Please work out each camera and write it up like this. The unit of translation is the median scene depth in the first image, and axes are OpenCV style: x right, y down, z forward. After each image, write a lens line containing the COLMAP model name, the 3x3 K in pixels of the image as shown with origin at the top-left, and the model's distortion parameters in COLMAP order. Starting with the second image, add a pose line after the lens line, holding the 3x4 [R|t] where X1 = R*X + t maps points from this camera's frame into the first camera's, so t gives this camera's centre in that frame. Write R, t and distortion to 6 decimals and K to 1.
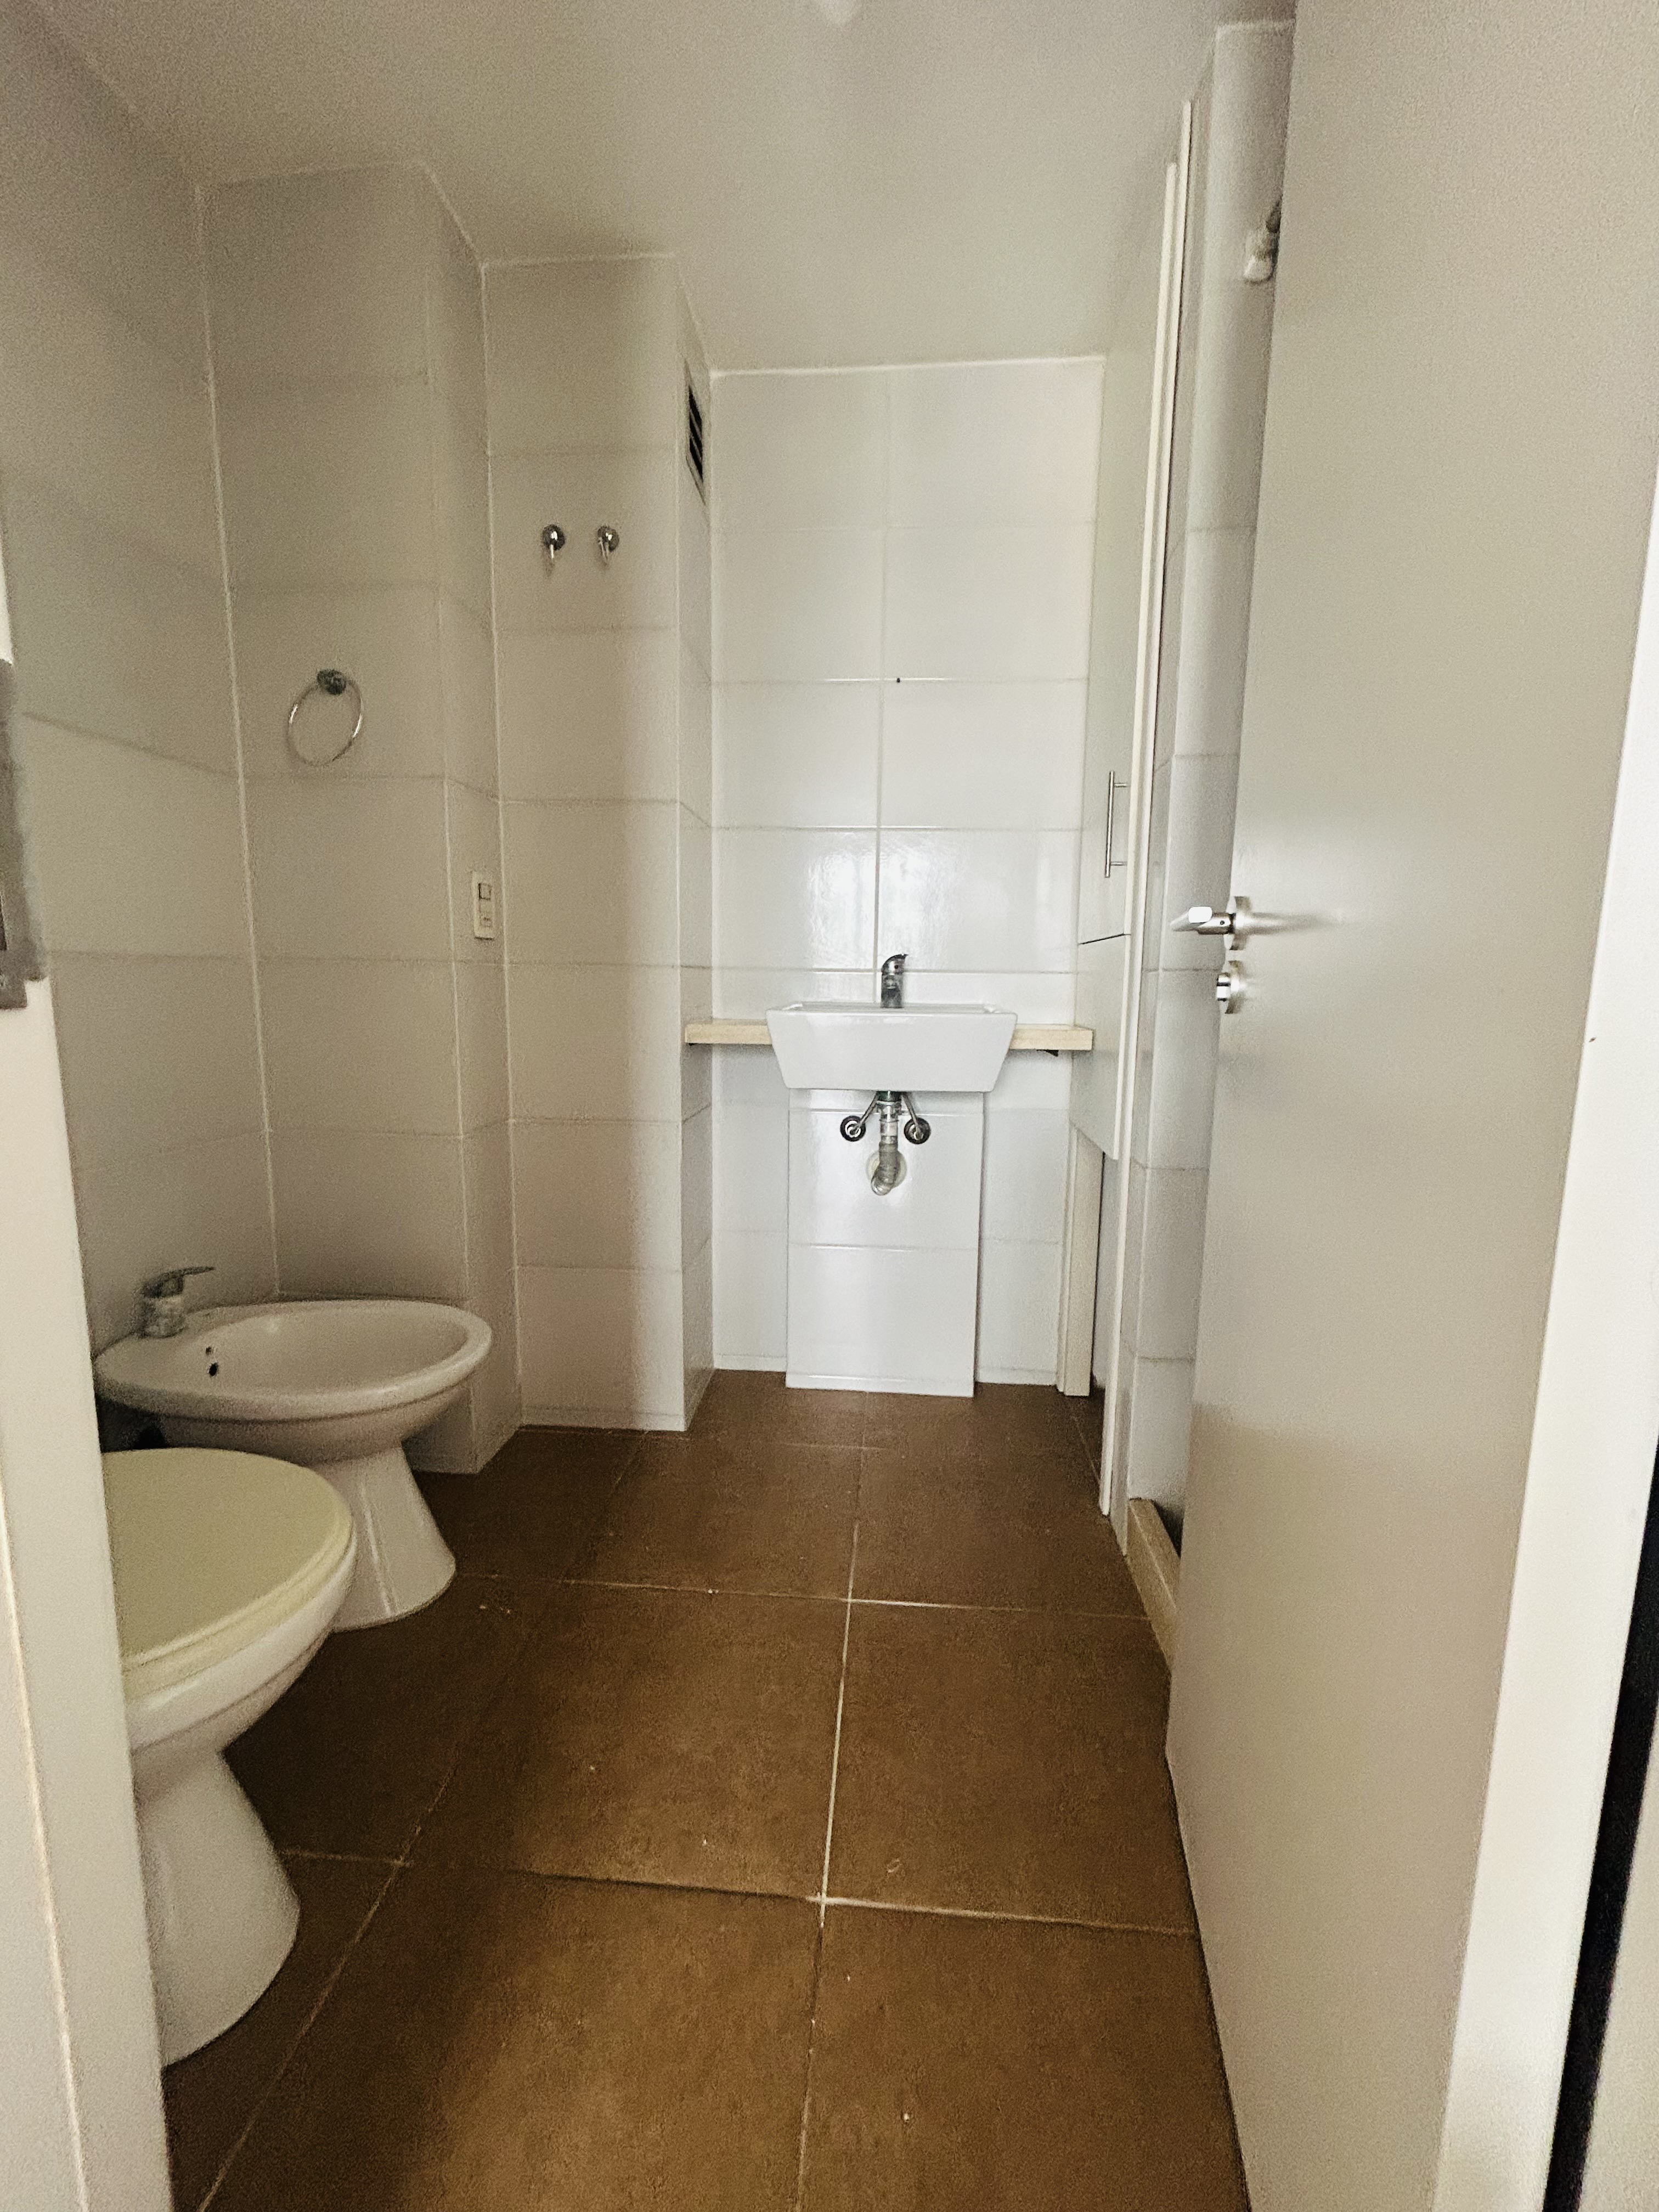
lens RADIAL K [[890.9, 0, 829.5], [0, 890.9, 1106.0], [0, 0, 1]] dist [-0.004182, 0.000142]
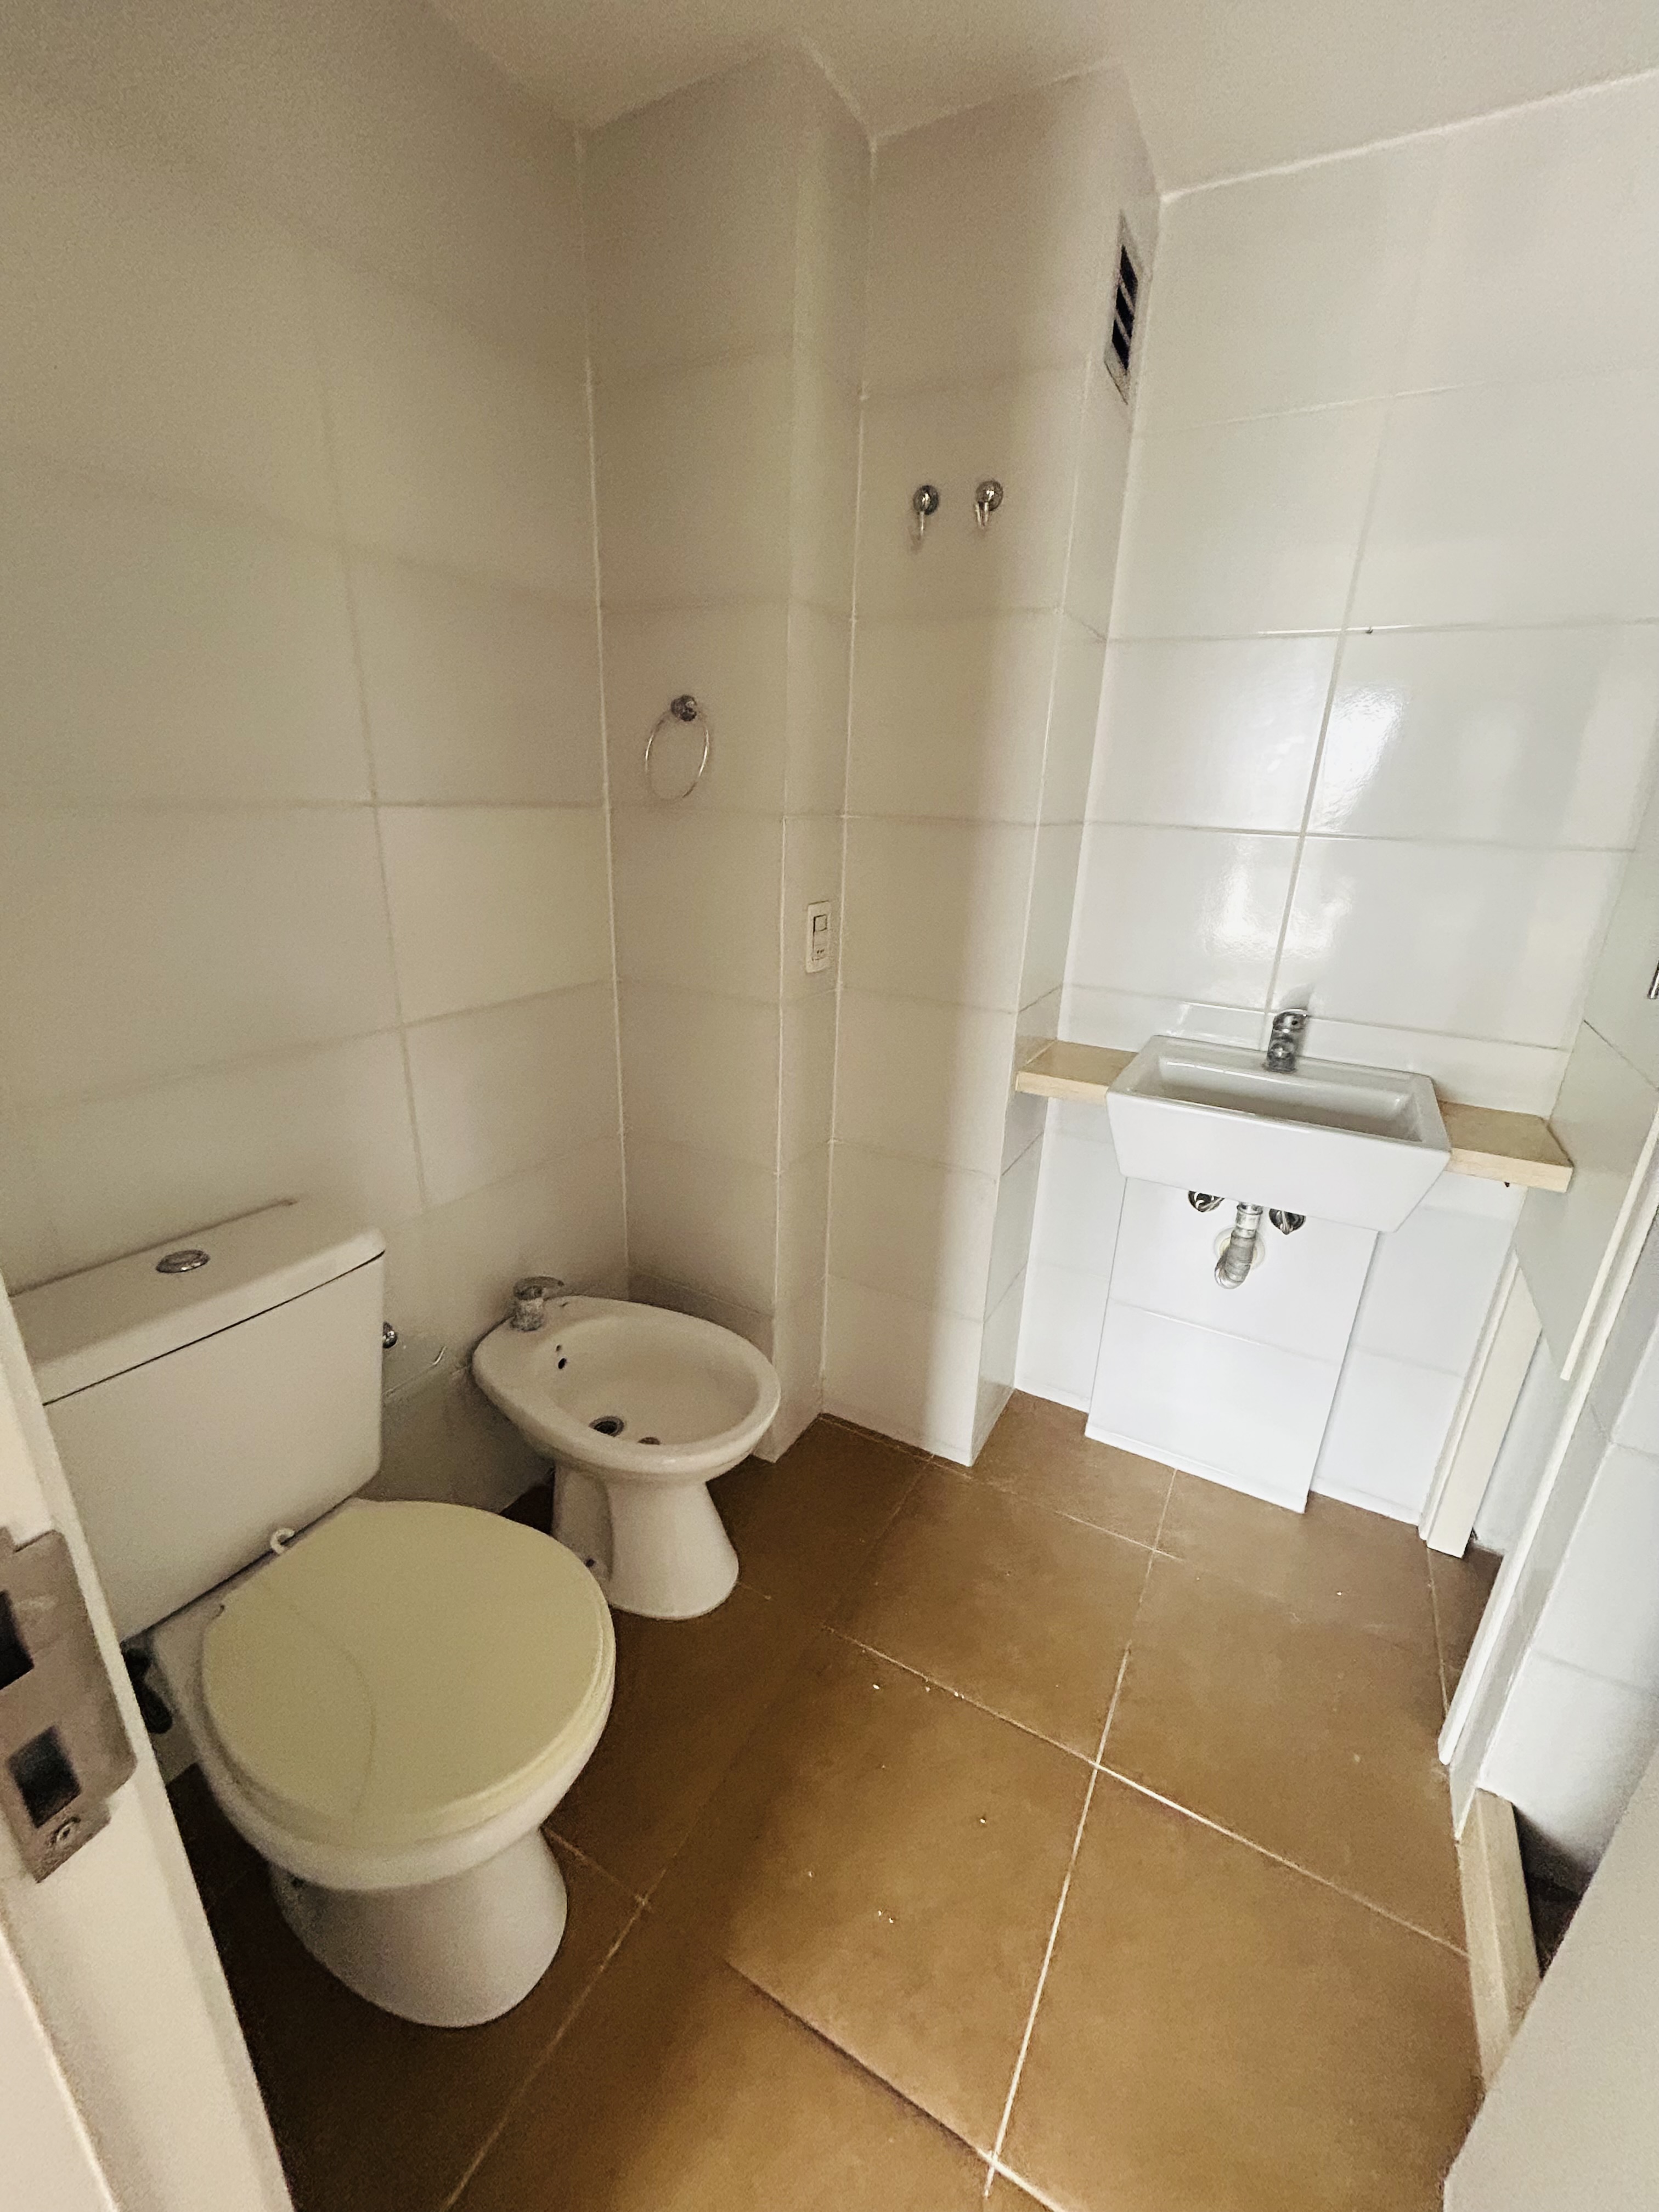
lens RADIAL K [[890.9, 0, 829.5], [0, 890.9, 1106.0], [0, 0, 1]] dist [-0.004182, 0.000142]
pose [[0.912089, 0.152723, -0.380485, 0.011776], [-0.079753, 0.976394, 0.200732, -0.239694], [0.402160, -0.152741, 0.902739, 0.119169]]
